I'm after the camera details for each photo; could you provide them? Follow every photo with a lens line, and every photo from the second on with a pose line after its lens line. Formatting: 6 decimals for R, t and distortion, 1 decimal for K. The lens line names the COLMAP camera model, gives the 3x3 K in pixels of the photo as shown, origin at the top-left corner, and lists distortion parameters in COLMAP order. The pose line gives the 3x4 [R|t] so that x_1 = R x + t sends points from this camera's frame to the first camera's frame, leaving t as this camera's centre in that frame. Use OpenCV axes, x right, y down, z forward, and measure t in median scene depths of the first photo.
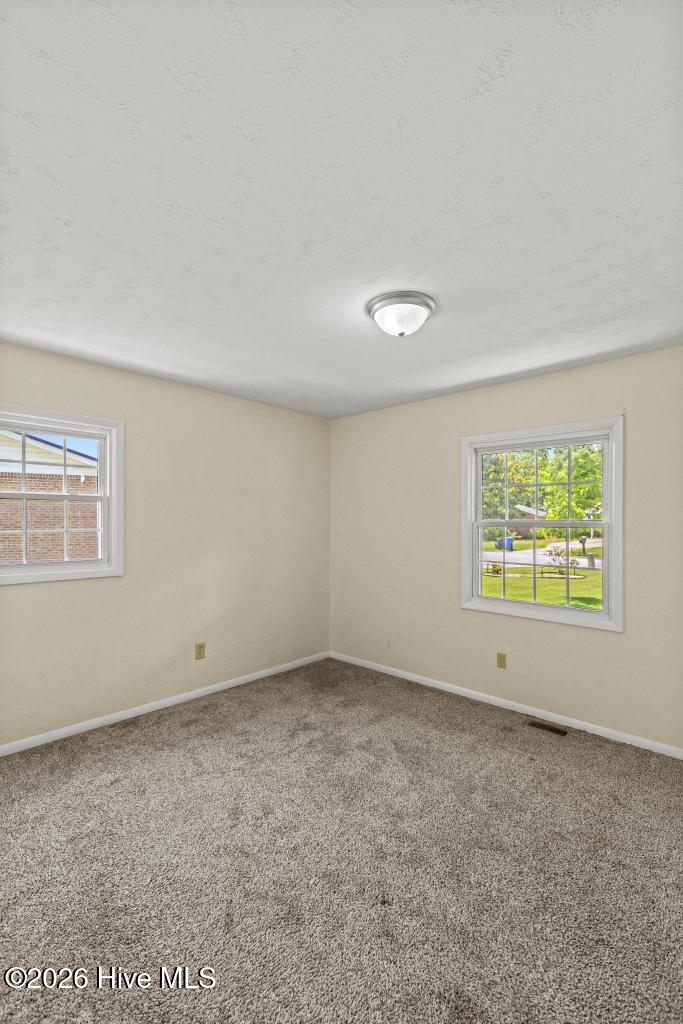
lens RADIAL K [[457.2, 0, 339.1], [0, 457.2, 515.9], [0, 0, 1]] dist [0.005444, -0.002364]
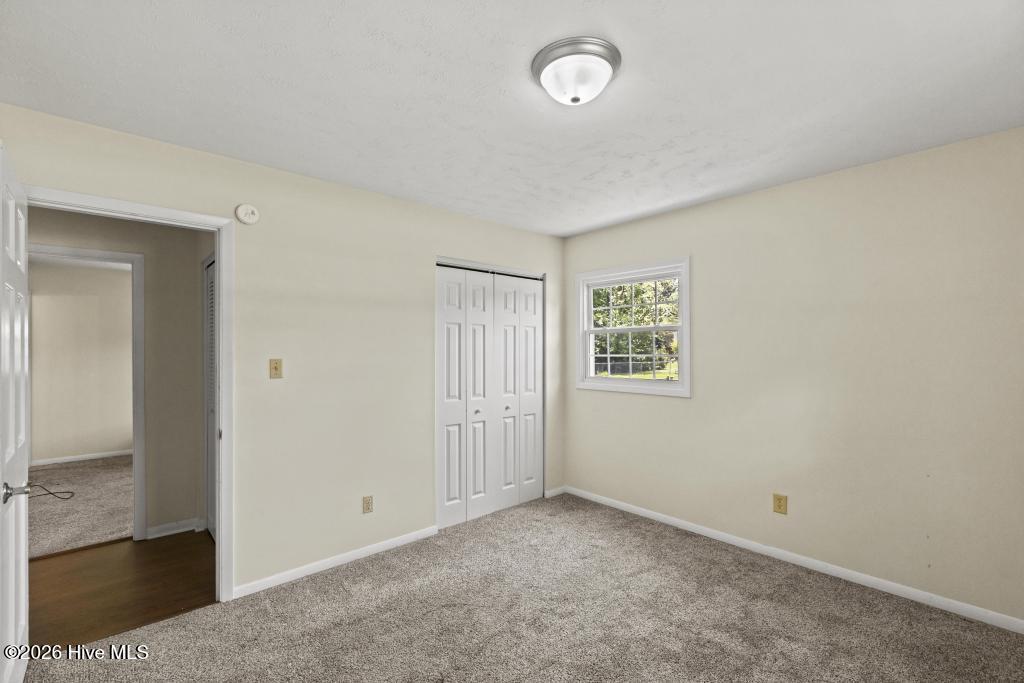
lens RADIAL K [[457.2, 0, 507.4], [0, 457.2, 347.7], [0, 0, 1]] dist [0.005444, -0.002364]
pose [[-0.097984, -0.008582, -0.995151, 0.706664], [0.014459, 0.999845, -0.010047, 0.018267], [0.995083, -0.015373, -0.097844, 0.741107]]
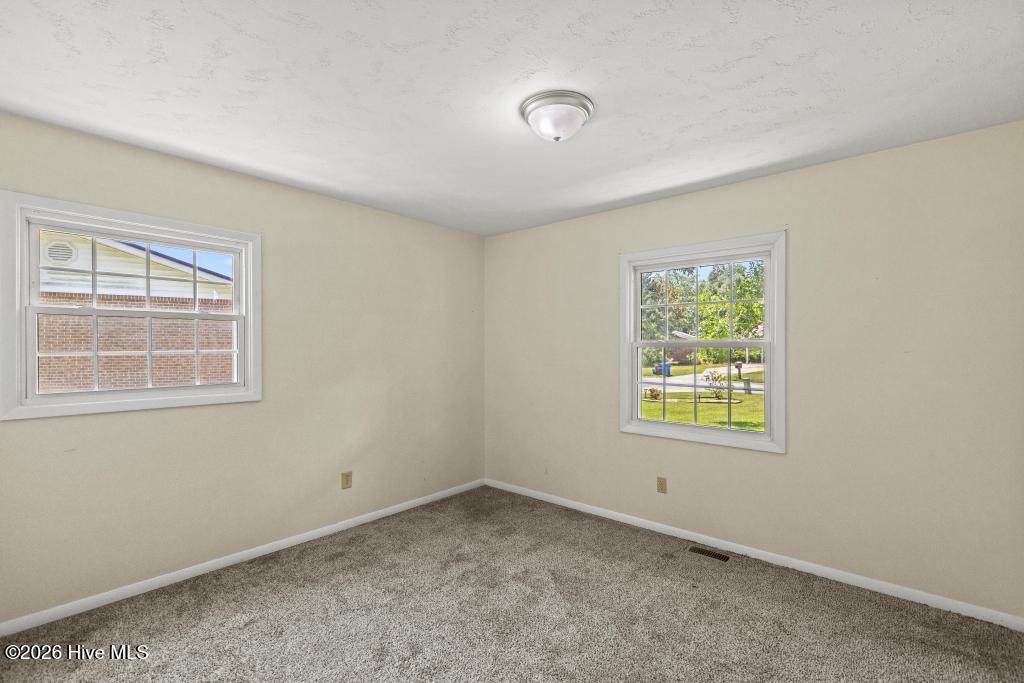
lens RADIAL K [[457.2, 0, 515.5], [0, 457.2, 347.1], [0, 0, 1]] dist [0.005444, -0.002364]
pose [[0.999212, -0.004744, 0.039416, 0.009593], [0.004501, 0.999970, 0.006237, 0.019425], [-0.039444, -0.006055, 0.999203, 0.053606]]
